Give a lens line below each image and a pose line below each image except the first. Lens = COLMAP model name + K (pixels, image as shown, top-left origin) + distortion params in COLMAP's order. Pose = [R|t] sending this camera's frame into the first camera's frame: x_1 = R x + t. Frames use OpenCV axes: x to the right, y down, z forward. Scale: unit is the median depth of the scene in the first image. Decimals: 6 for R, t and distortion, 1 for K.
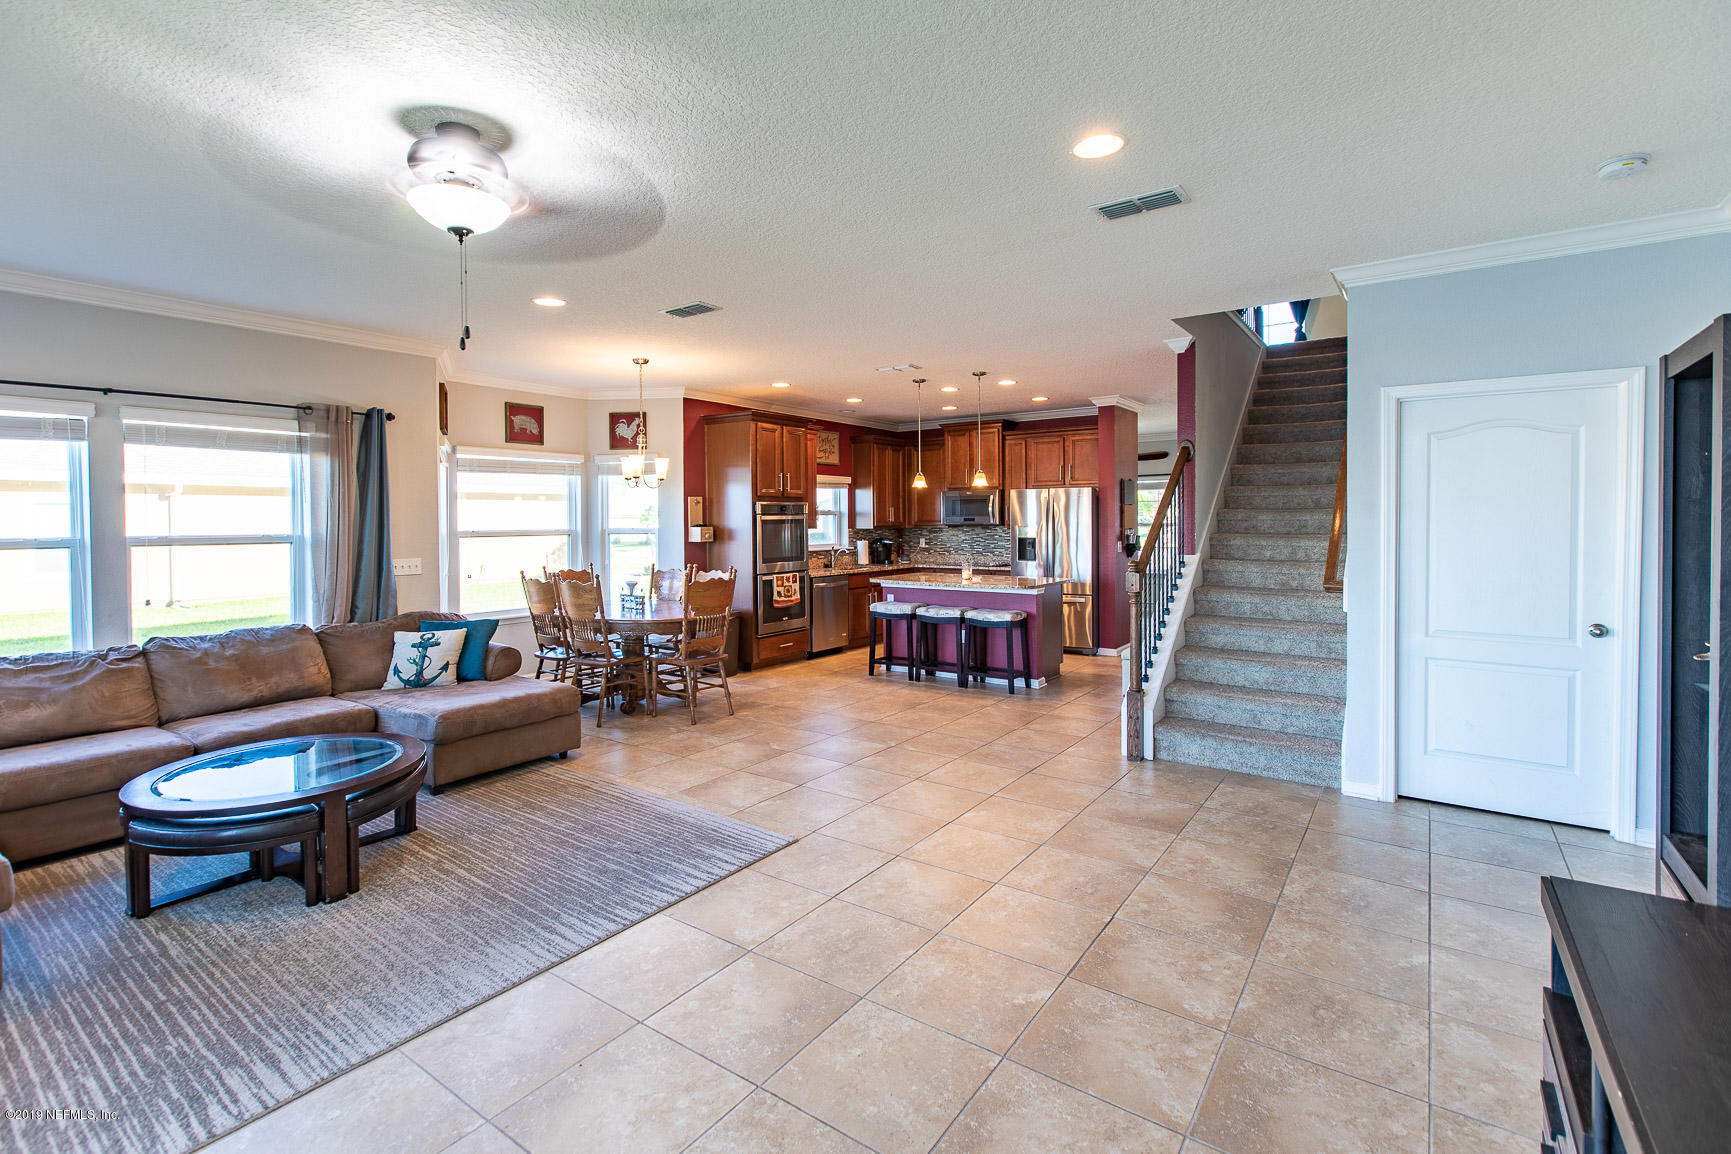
lens RADIAL K [[786.7, 0, 818.1], [0, 786.7, 535.9], [0, 0, 1]] dist [-0.000324, -0.000009]
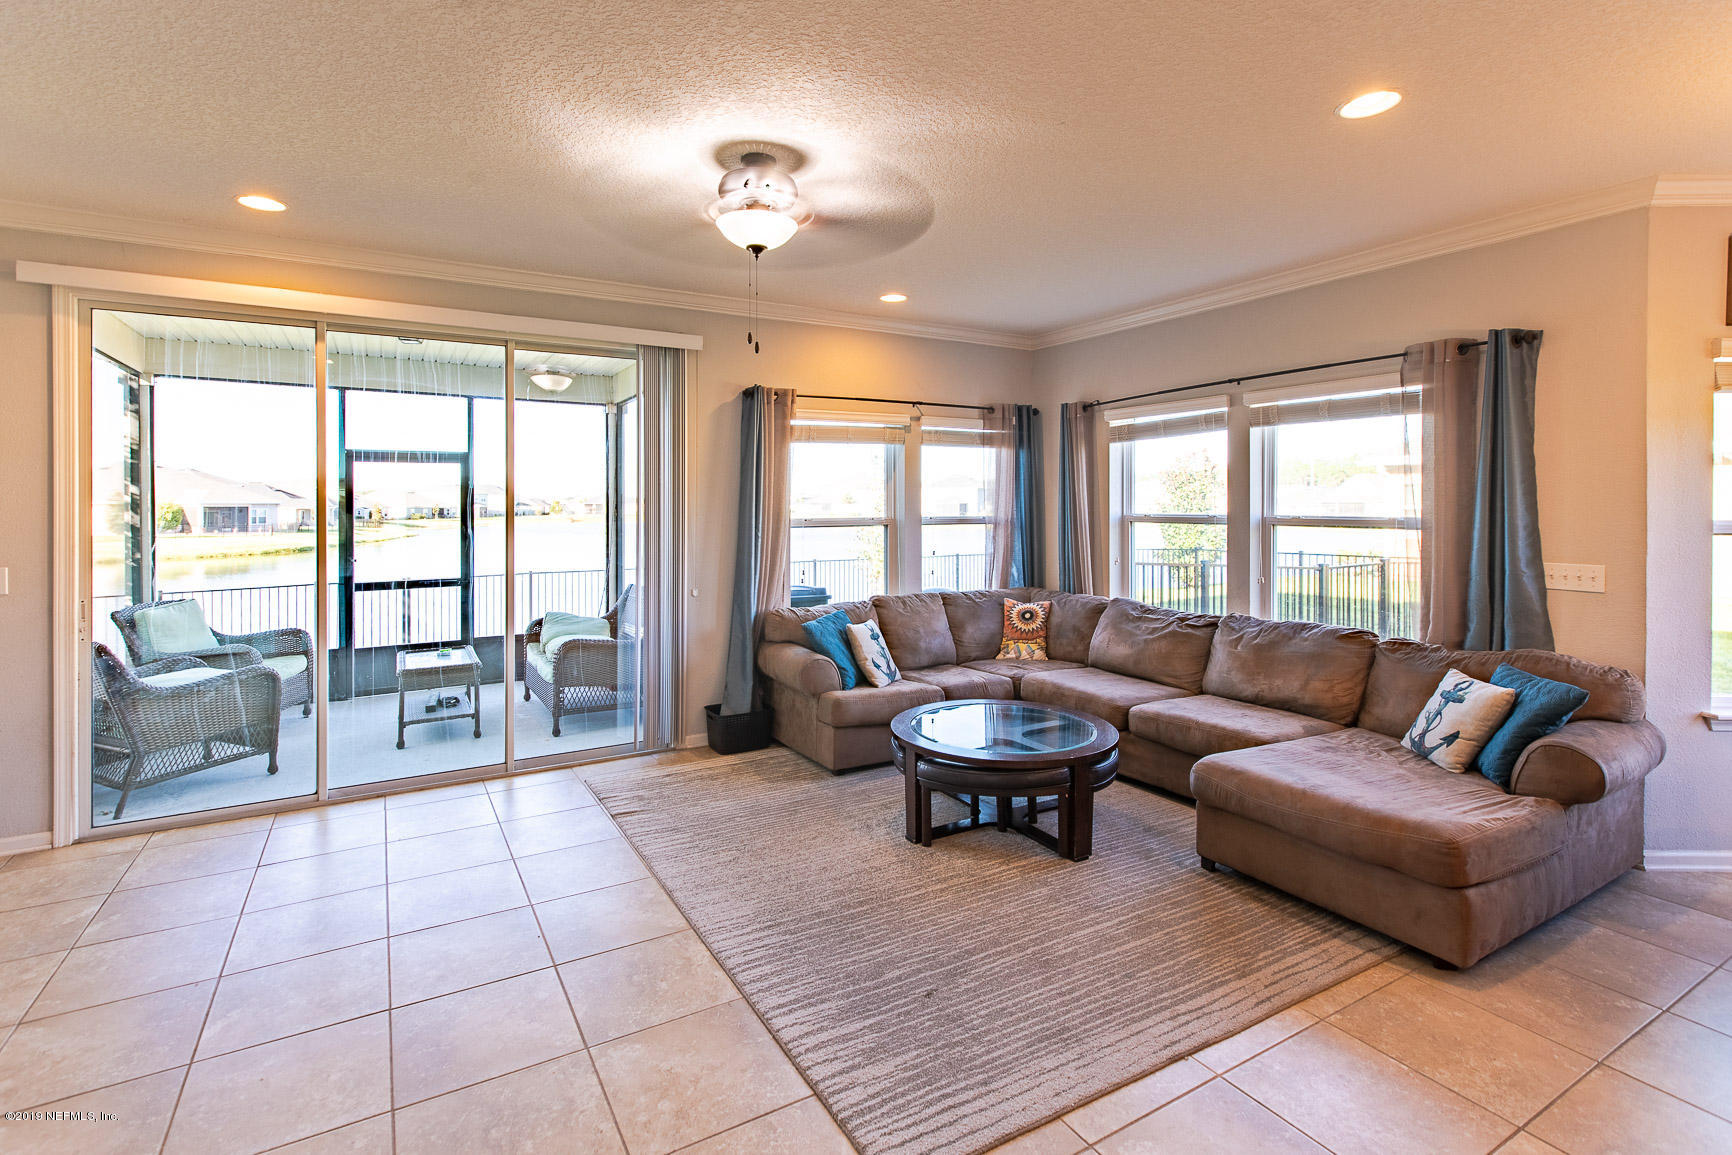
lens RADIAL K [[838.4, 0, 865.3], [0, 838.4, 504.3], [0, 0, 1]] dist [0.004328, 0.000310]
pose [[-0.375661, 0.008174, -0.926721, 0.460312], [-0.014328, 0.999790, 0.014626, -0.029684], [0.926647, 0.018772, -0.375465, 1.223418]]
